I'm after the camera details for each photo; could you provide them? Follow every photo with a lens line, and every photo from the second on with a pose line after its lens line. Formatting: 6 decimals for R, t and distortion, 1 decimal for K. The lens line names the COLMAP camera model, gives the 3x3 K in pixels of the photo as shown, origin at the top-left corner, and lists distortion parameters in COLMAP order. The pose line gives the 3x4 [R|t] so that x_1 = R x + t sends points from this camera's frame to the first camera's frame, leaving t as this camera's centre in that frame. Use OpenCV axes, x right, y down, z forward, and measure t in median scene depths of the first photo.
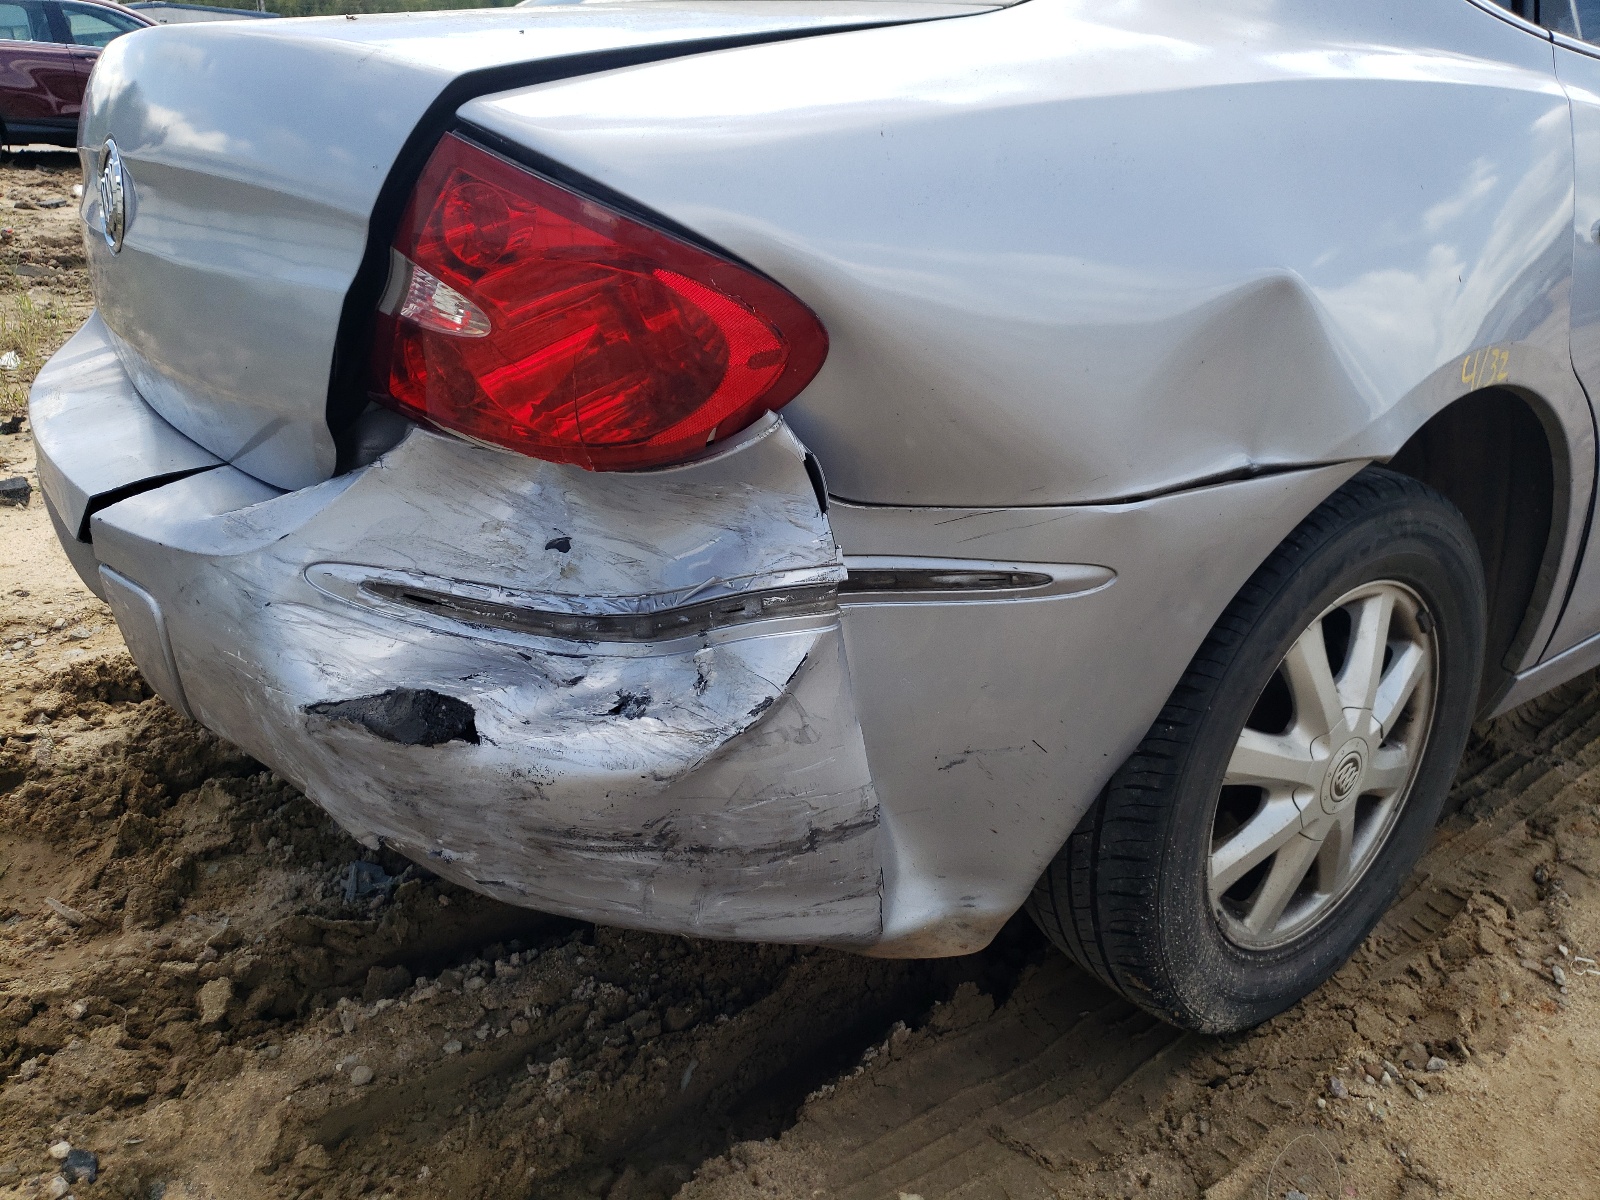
lens RADIAL K [[1145.7, 0, 799.5], [0, 1145.7, 574.9], [0, 0, 1]] dist [0.003054, -0.000392]
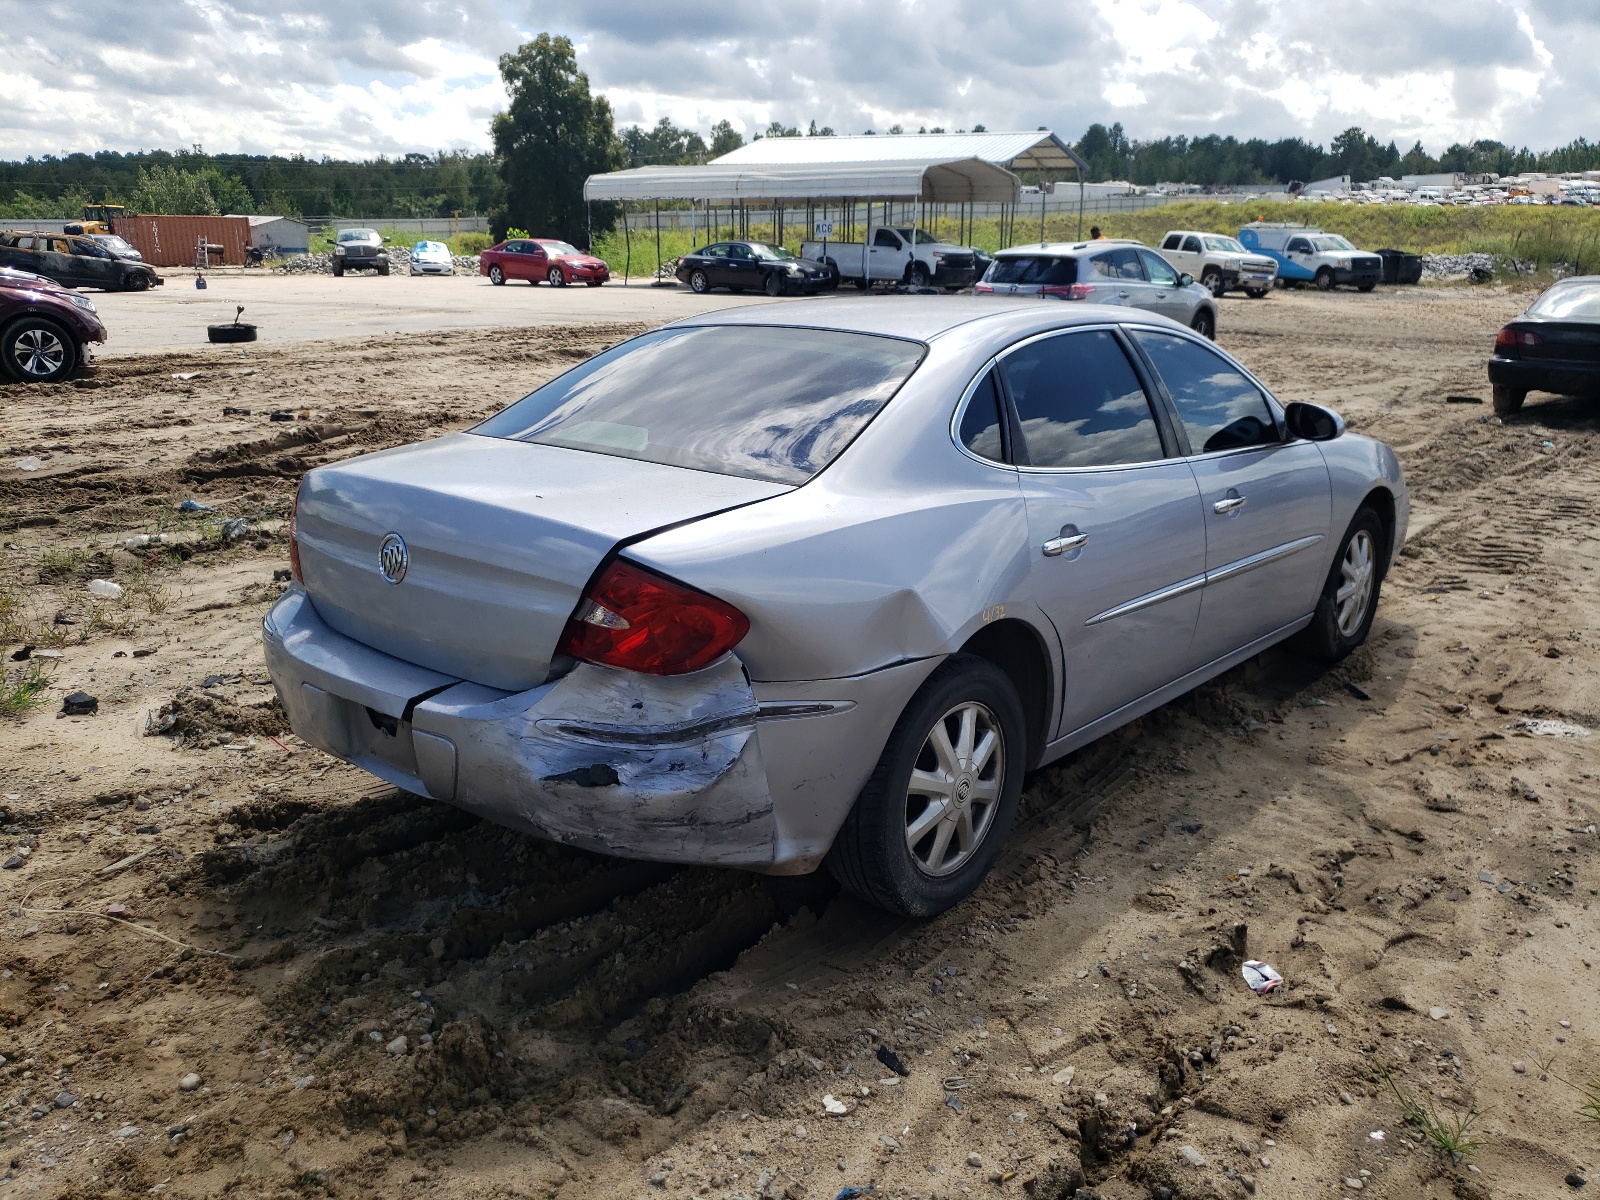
lens RADIAL K [[1210.0, 0, 800.0], [0, 1210.0, 600.0], [0, 0, 1]] dist [-0.002403, 0.000138]
pose [[0.973759, -0.041818, 0.223705, -0.419431], [0.067547, 0.991785, -0.108625, 0.051209], [-0.217325, 0.120885, 0.968585, -1.528880]]
